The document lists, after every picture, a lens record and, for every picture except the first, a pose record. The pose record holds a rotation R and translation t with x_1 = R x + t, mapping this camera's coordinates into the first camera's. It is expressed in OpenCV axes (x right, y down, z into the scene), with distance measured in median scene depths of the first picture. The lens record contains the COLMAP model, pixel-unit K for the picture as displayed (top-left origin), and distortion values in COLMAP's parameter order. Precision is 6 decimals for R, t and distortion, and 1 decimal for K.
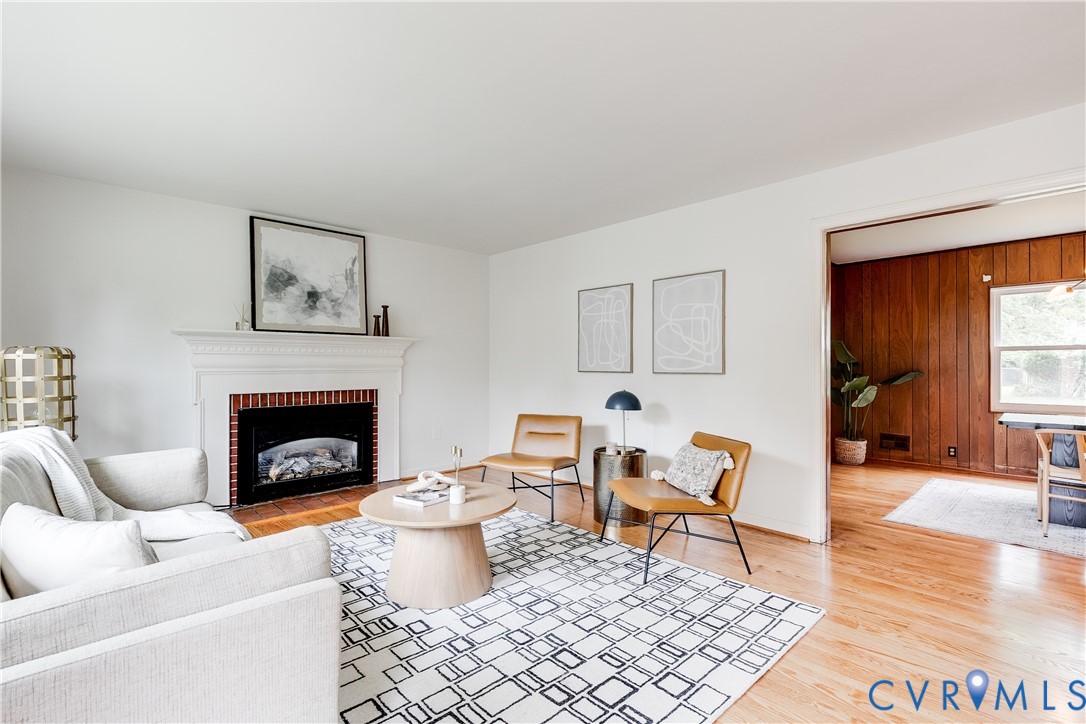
lens RADIAL K [[505.2, 0, 549.2], [0, 505.2, 364.6], [0, 0, 1]] dist [0.004029, -0.003559]
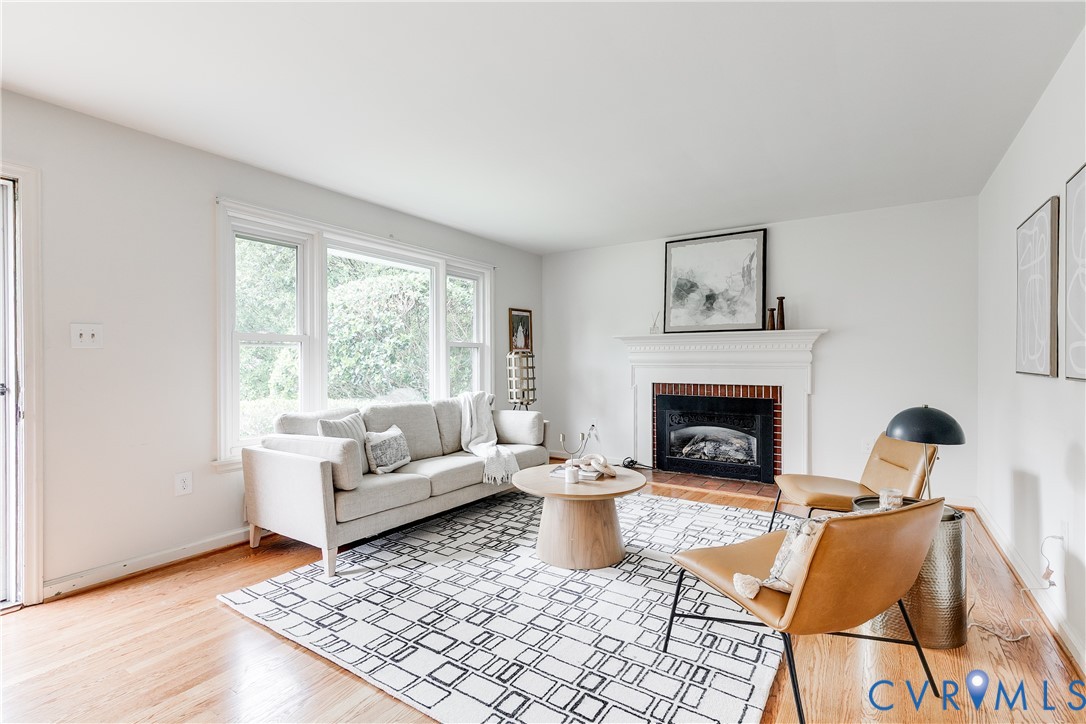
lens RADIAL K [[505.2, 0, 547.8], [0, 505.2, 363.9], [0, 0, 1]] dist [0.004029, -0.003559]
pose [[0.229208, 0.008283, -0.973342, 0.665995], [0.003663, 0.999949, 0.009372, -0.004247], [0.973371, -0.005713, 0.229166, 0.496733]]
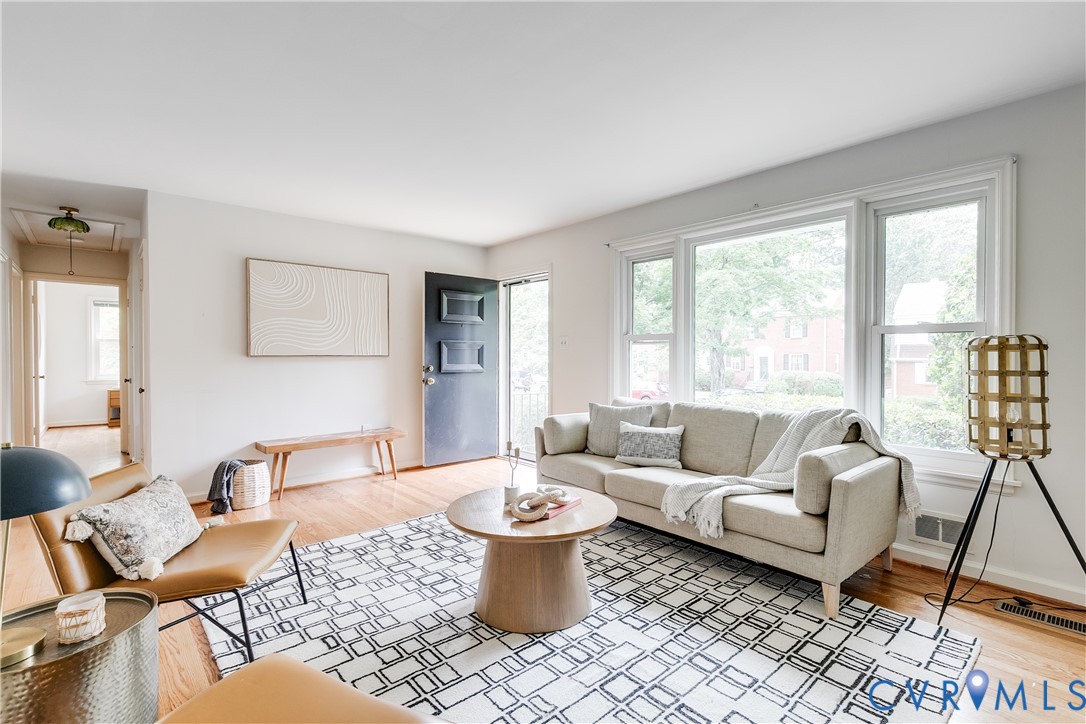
lens RADIAL K [[505.2, 0, 543.5], [0, 505.2, 356.9], [0, 0, 1]] dist [0.004029, -0.003559]
pose [[-0.999217, 0.002320, 0.039498, -0.202089], [0.002401, 0.999995, 0.002004, -0.002833], [-0.039493, 0.002098, -0.999218, 1.416247]]
